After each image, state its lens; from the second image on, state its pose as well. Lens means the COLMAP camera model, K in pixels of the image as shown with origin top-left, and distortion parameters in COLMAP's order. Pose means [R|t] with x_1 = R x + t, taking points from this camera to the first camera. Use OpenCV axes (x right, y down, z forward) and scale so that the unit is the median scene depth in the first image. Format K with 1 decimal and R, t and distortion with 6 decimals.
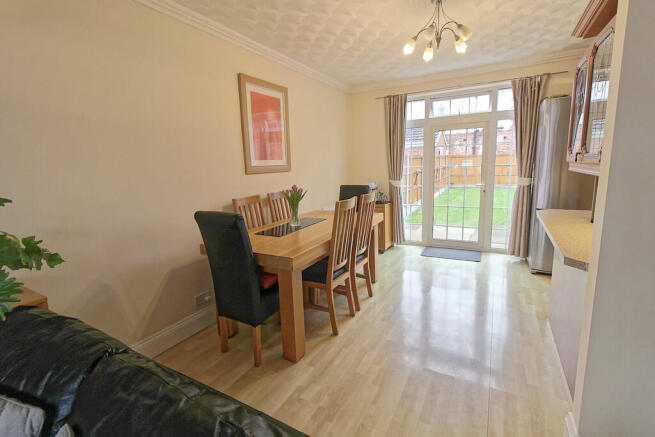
lens RADIAL K [[303.9, 0, 320.4], [0, 303.9, 209.3], [0, 0, 1]] dist [-0.001002, 0.000170]
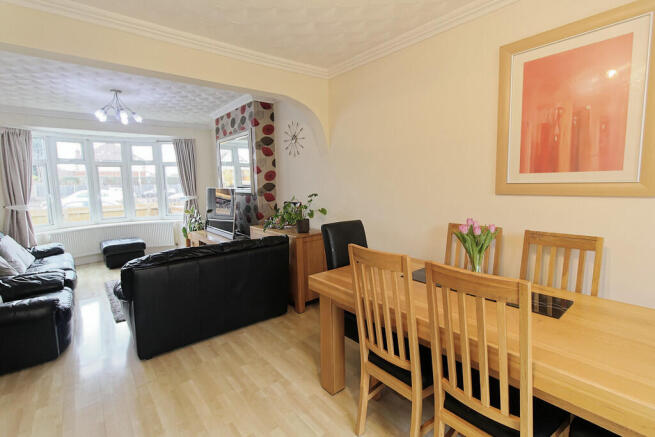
lens RADIAL K [[303.9, 0, 320.4], [0, 303.9, 209.3], [0, 0, 1]] dist [-0.001002, 0.000170]
pose [[-0.358780, 0.123102, -0.925269, 0.554312], [-0.118768, 0.977188, 0.176063, -0.160929], [0.925835, 0.173060, -0.335975, 0.906925]]
